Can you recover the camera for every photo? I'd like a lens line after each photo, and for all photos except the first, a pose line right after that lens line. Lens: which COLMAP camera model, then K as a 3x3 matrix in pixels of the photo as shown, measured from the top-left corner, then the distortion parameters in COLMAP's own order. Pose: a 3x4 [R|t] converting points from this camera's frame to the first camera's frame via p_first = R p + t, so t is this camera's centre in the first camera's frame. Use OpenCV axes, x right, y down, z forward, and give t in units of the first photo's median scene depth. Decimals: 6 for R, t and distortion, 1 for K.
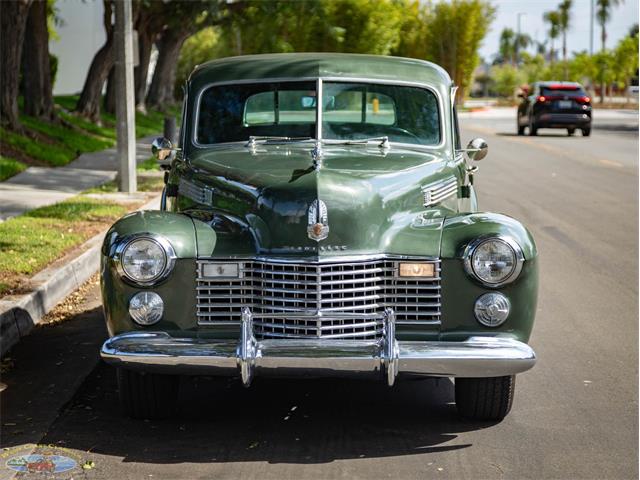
lens RADIAL K [[1844.8, 0, 319.9], [0, 1844.8, 241.1], [0, 0, 1]] dist [0.062555, 0.821673]
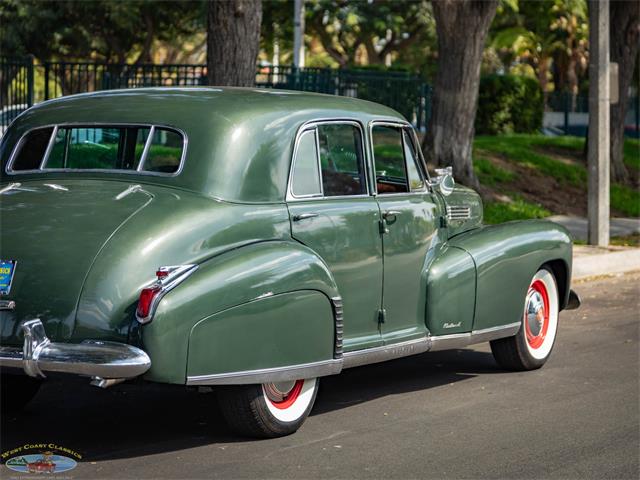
lens RADIAL K [[2209.7, 0, 320.2], [0, 2209.7, 239.9], [0, 0, 1]] dist [0.100481, 0.949415]
pose [[0.865934, 0.038573, -0.498669, 0.239552], [-0.055093, 0.998311, -0.018446, -0.001955], [0.497115, 0.043446, 0.866596, 0.014452]]
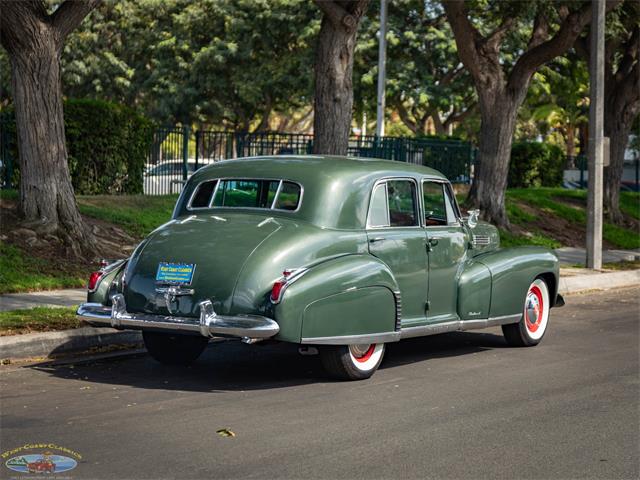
lens RADIAL K [[1799.4, 0, 343.8], [0, 1799.4, 253.1], [0, 0, 1]] dist [0.103221, 0.028253]
pose [[0.849449, 0.046406, -0.525626, 0.297203], [-0.070396, 0.997187, -0.025727, 0.004230], [0.522953, 0.058856, 0.850327, -0.078209]]
